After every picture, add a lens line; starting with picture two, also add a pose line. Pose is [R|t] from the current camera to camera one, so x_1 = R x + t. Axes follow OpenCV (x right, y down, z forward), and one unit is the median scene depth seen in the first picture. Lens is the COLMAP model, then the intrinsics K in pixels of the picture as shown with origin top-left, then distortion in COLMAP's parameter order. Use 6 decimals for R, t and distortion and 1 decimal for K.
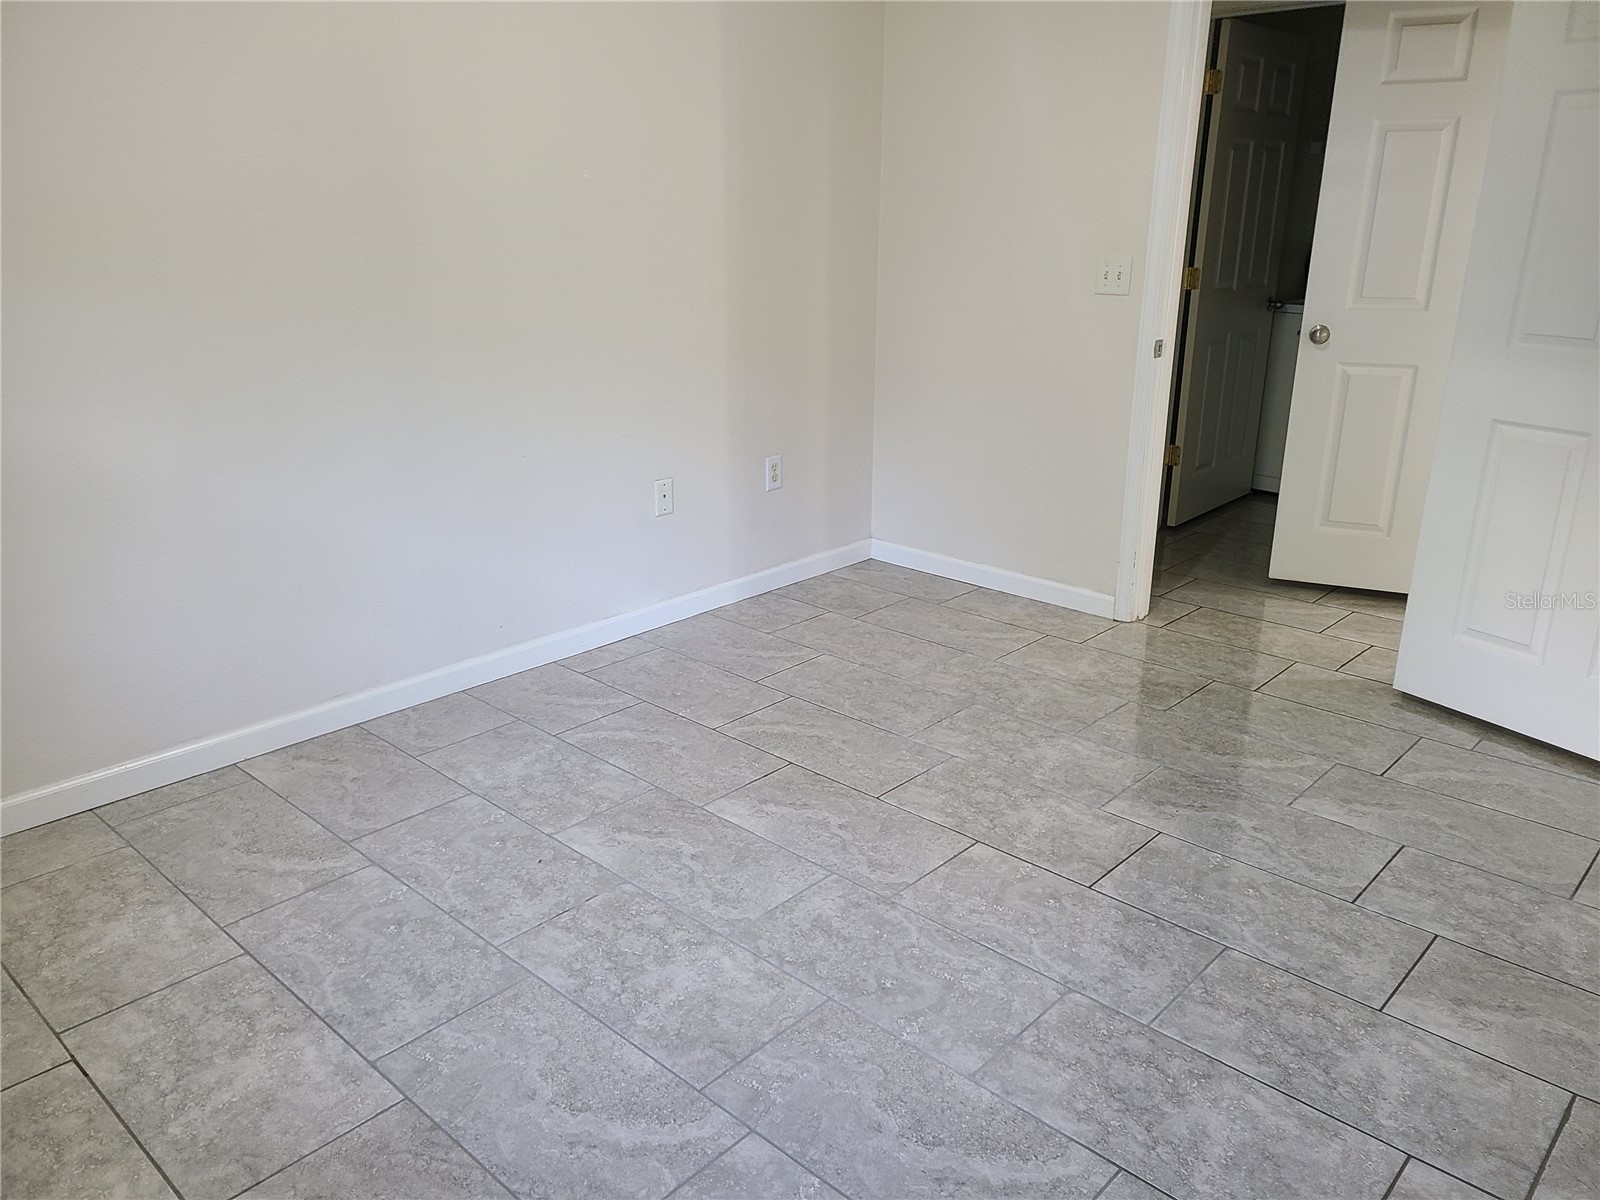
lens RADIAL K [[1209.1, 0, 796.4], [0, 1209.1, 598.4], [0, 0, 1]] dist [0.055211, -0.036402]
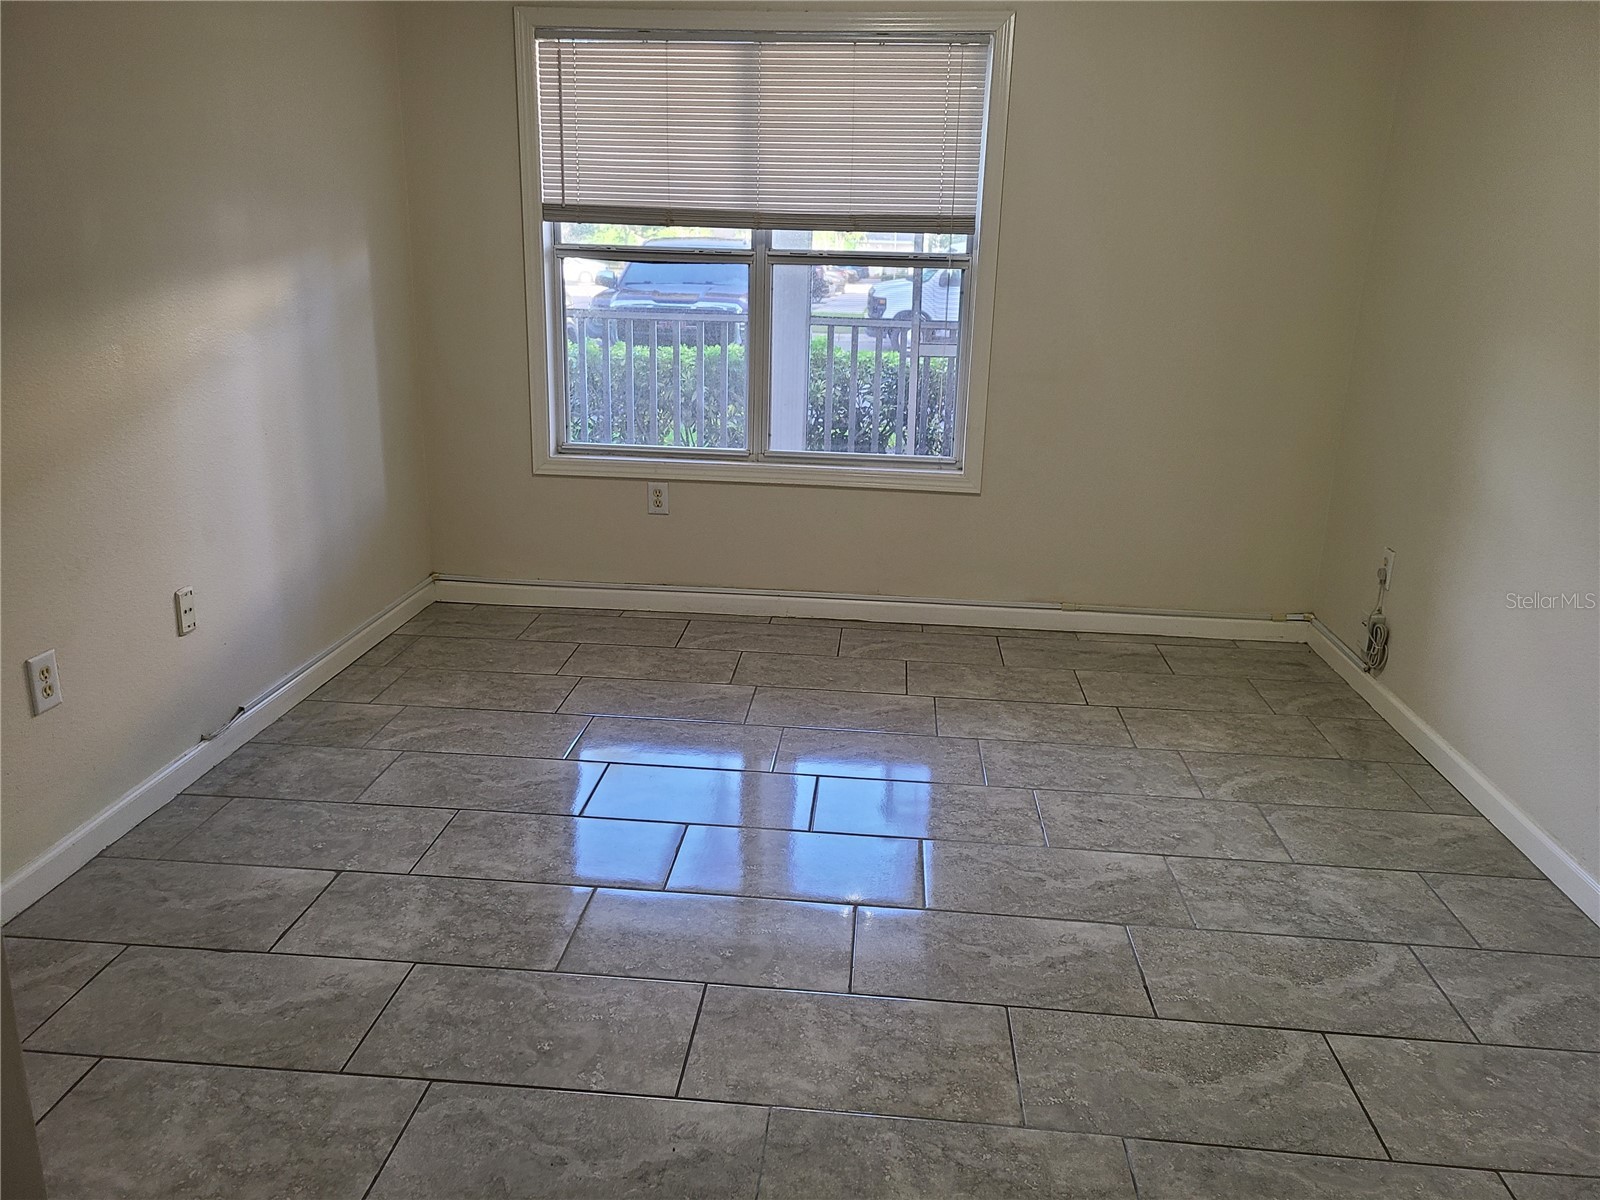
lens RADIAL K [[1209.1, 0, 797.9], [0, 1209.1, 597.5], [0, 0, 1]] dist [0.055211, -0.036402]
pose [[-0.791384, 0.142800, -0.594407, 0.710156], [-0.219954, 0.840702, 0.494813, -0.492020], [0.570379, 0.522329, -0.633908, 1.510142]]
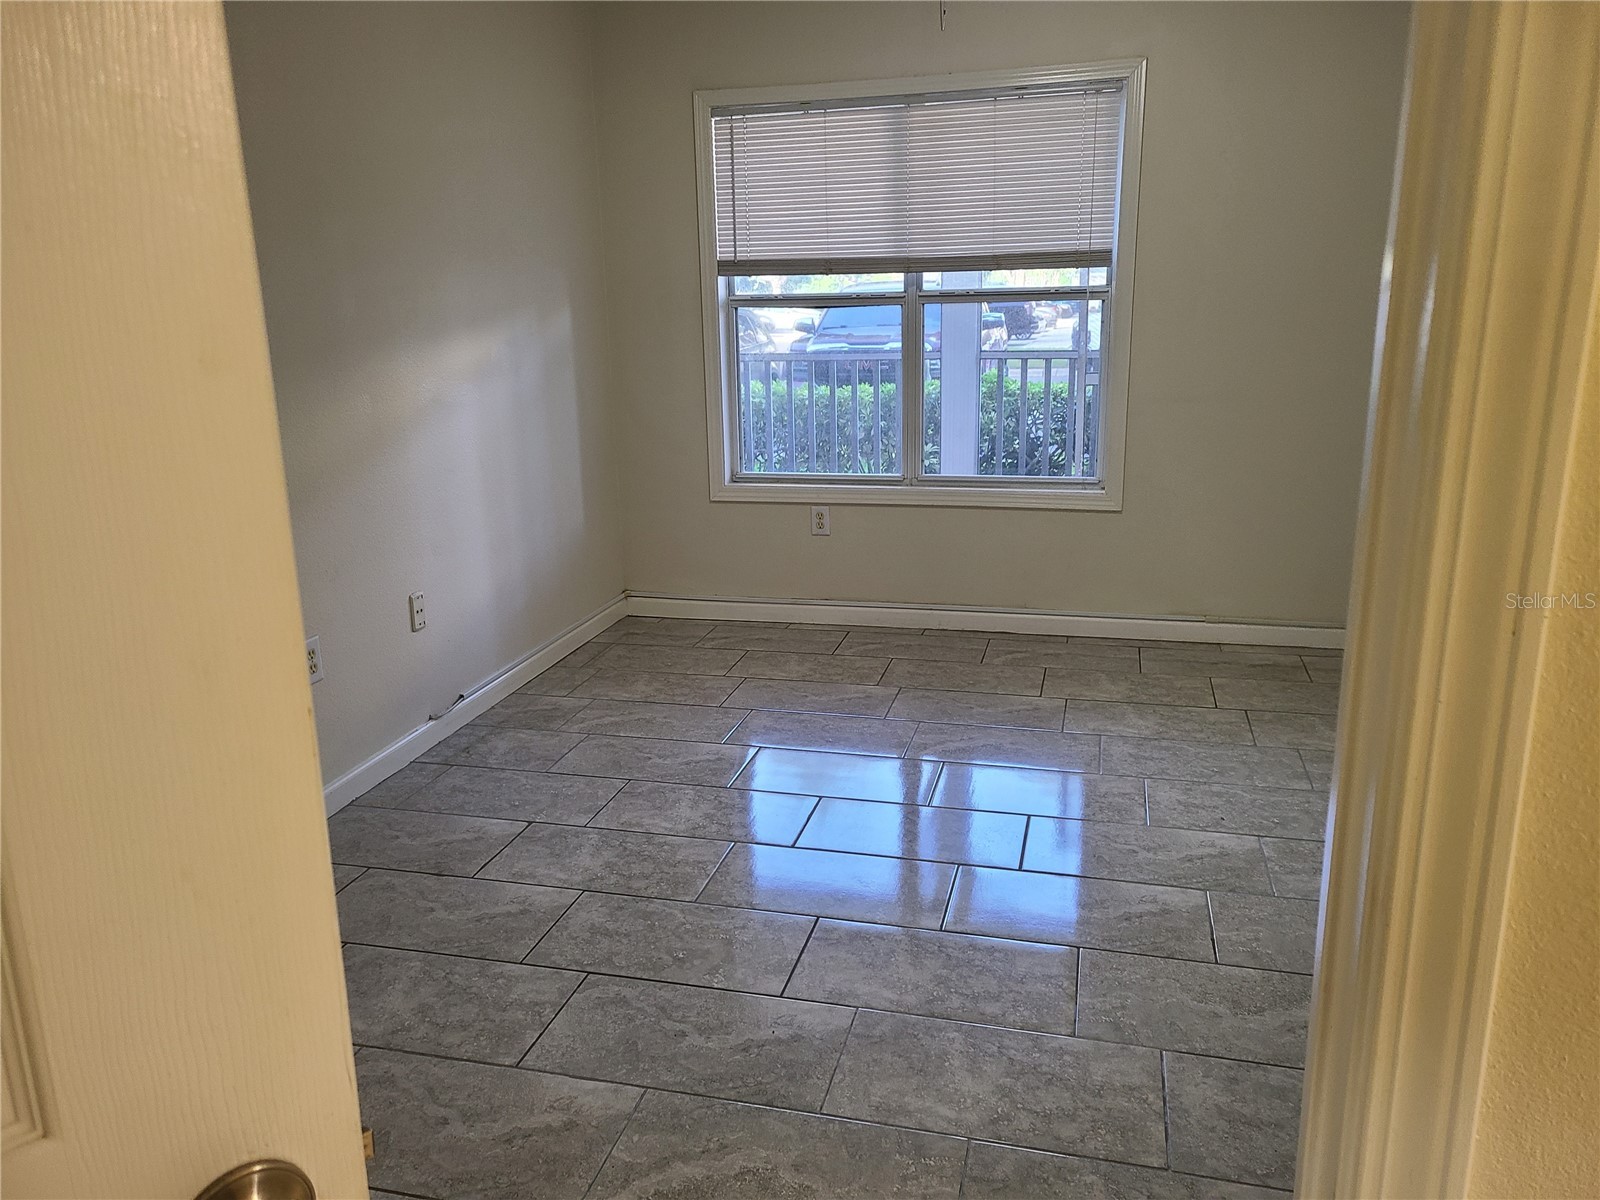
lens RADIAL K [[1209.1, 0, 793.1], [0, 1209.1, 612.5], [0, 0, 1]] dist [0.055211, -0.036402]
pose [[-0.885454, 0.130835, -0.445930, 0.725094], [-0.130188, 0.851299, 0.508273, -0.552529], [0.446120, 0.508107, -0.736753, 1.691153]]
